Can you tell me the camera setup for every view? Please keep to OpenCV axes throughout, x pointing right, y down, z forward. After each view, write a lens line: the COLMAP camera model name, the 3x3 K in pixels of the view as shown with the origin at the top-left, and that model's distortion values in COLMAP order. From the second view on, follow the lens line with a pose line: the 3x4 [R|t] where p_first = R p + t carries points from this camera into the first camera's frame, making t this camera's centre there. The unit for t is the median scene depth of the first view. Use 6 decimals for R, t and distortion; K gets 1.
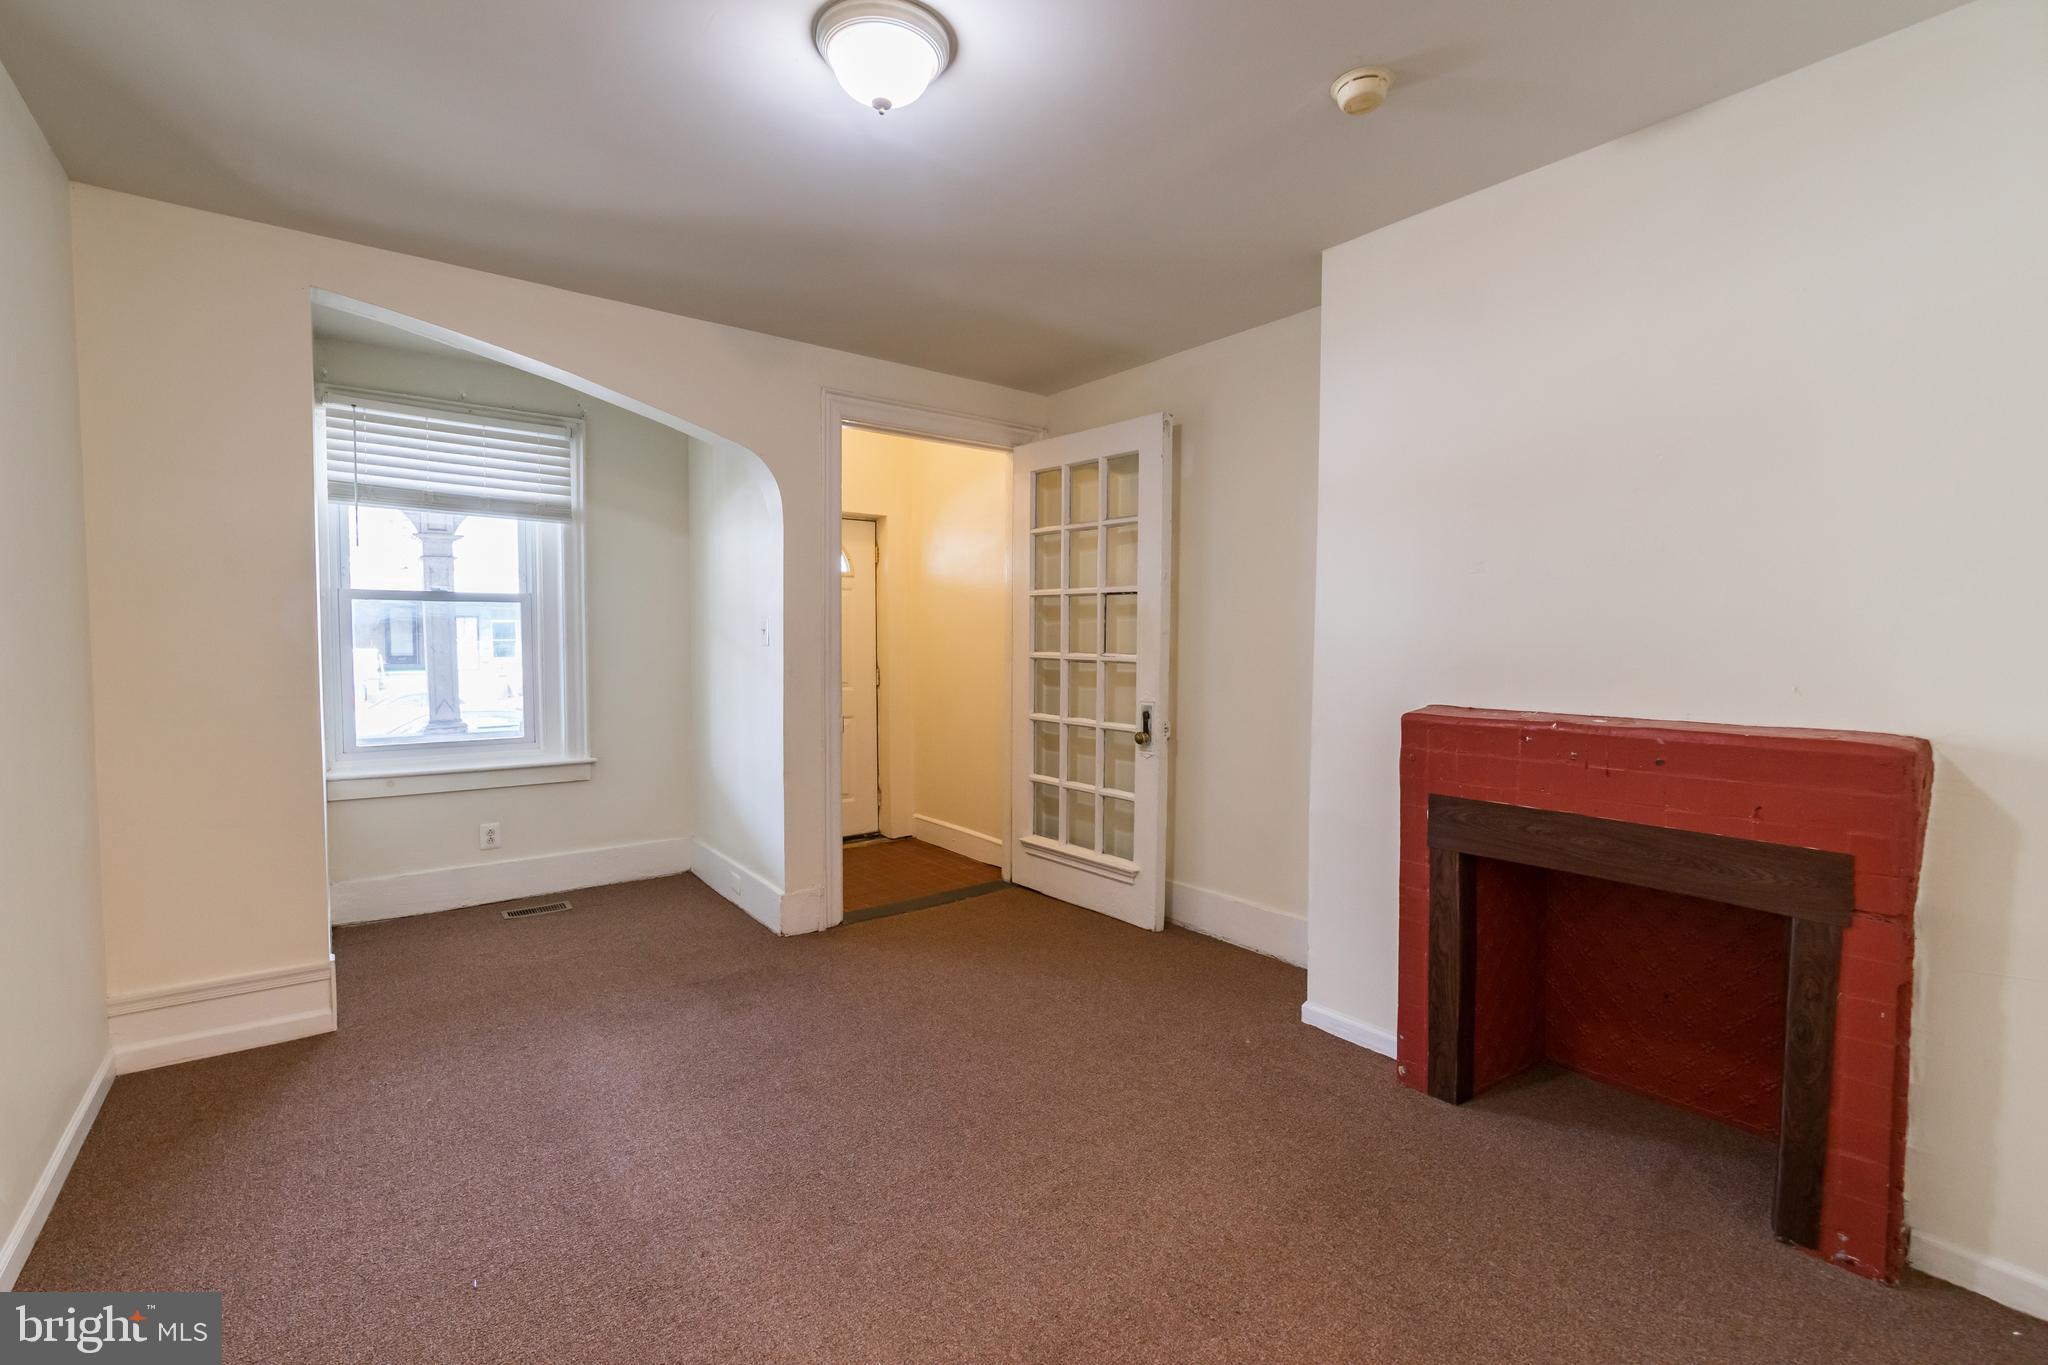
lens RADIAL K [[906.9, 0, 1025.3], [0, 906.9, 668.6], [0, 0, 1]] dist [-0.012465, 0.000279]
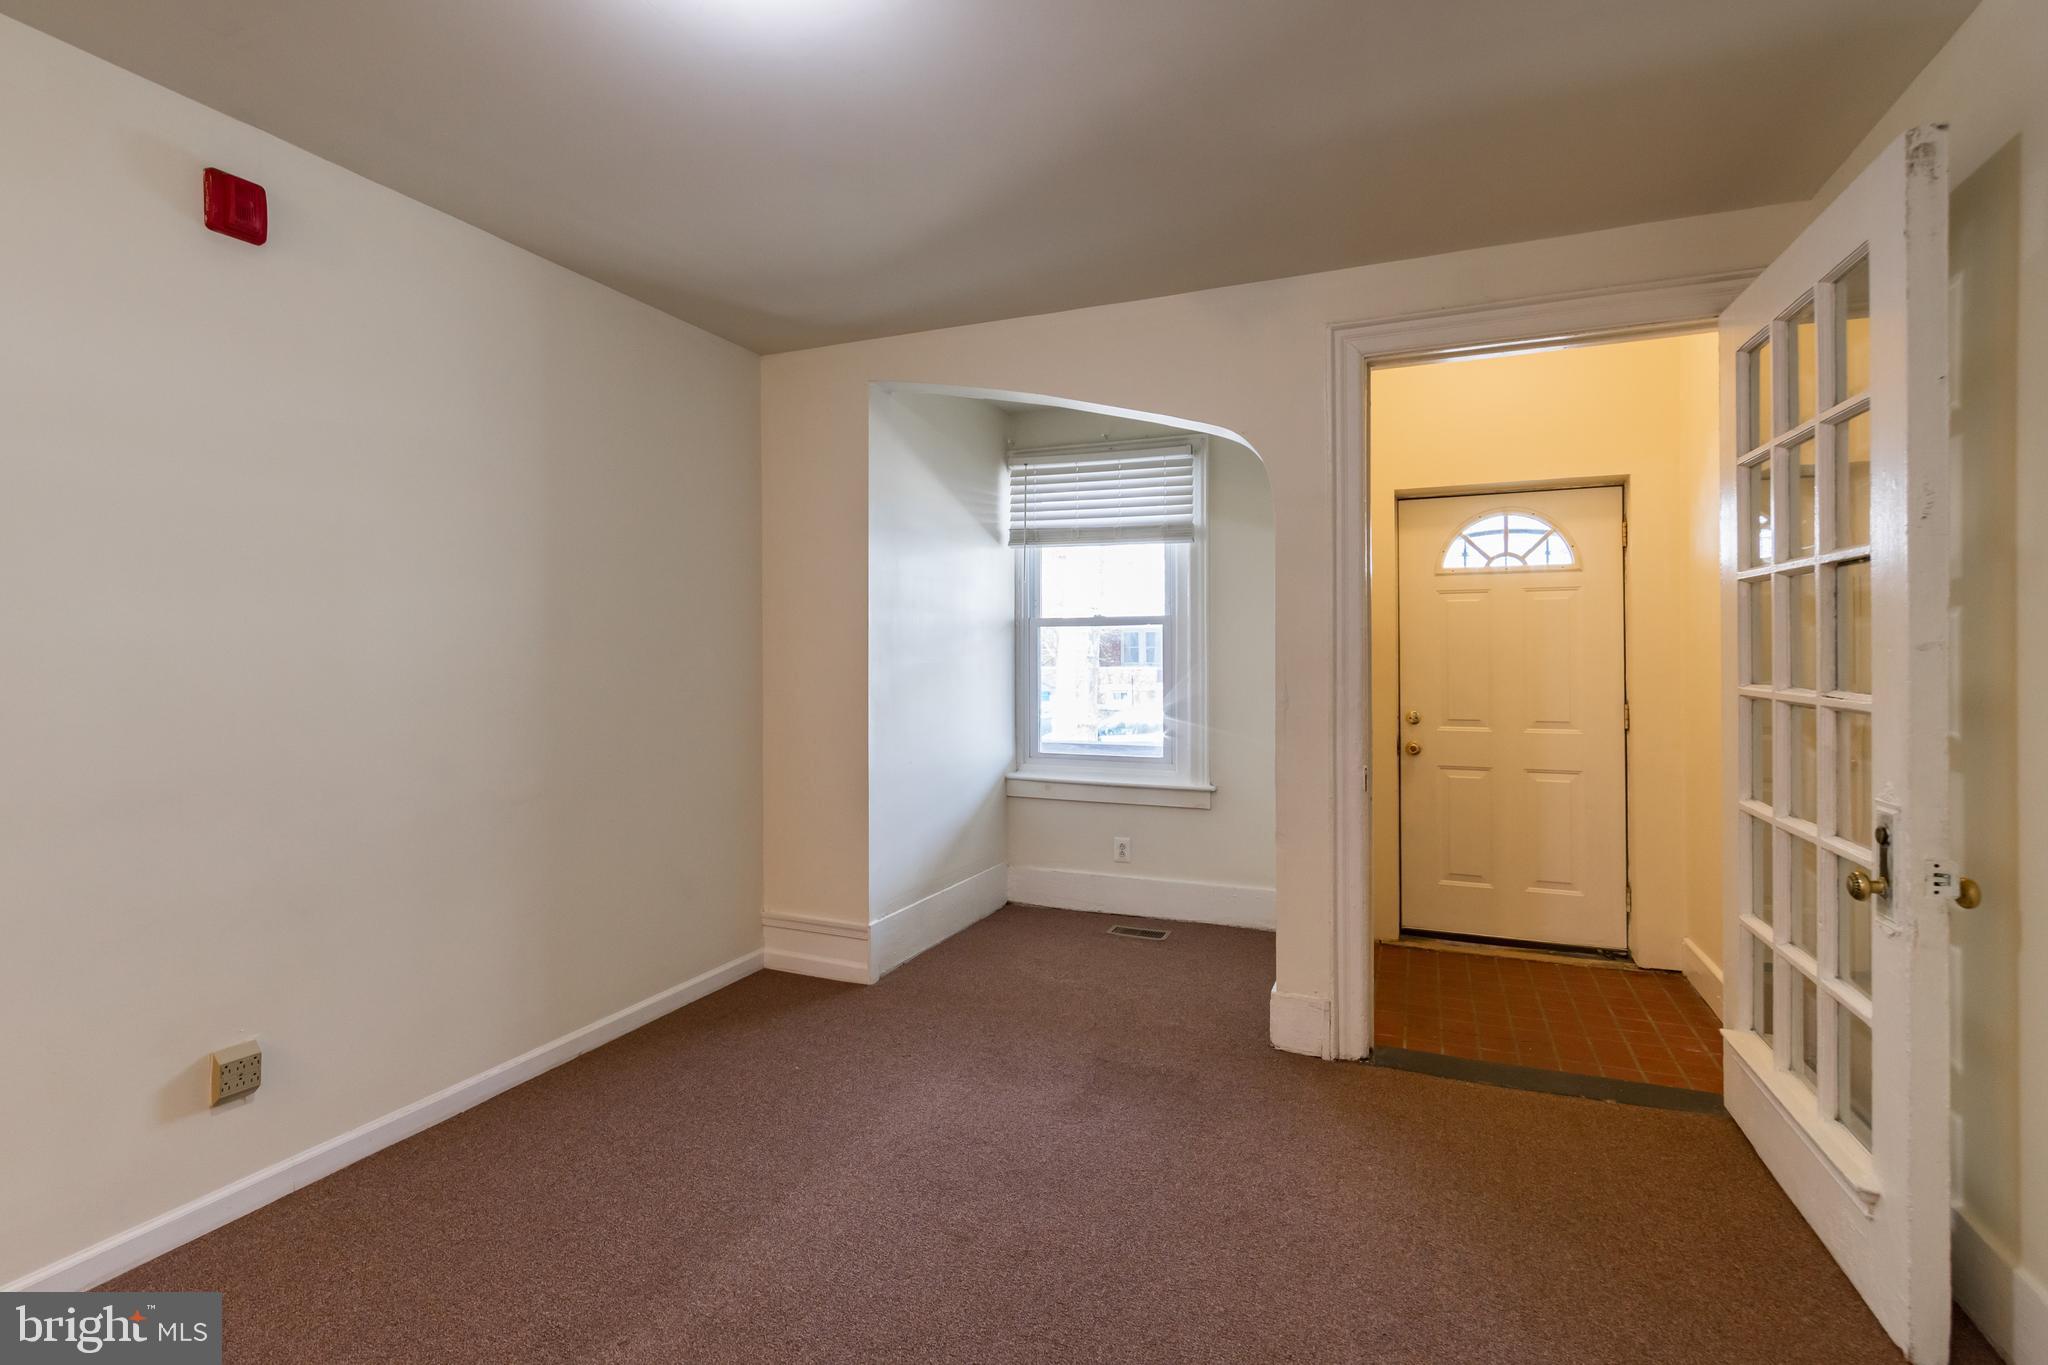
lens RADIAL K [[917.6, 0, 1027.1], [0, 917.6, 650.7], [0, 0, 1]] dist [-0.001692, -0.000115]
pose [[0.493038, -0.009836, -0.869952, 0.279974], [-0.026931, 0.999284, -0.026561, -0.013008], [0.869591, 0.036525, 0.492420, 0.380043]]
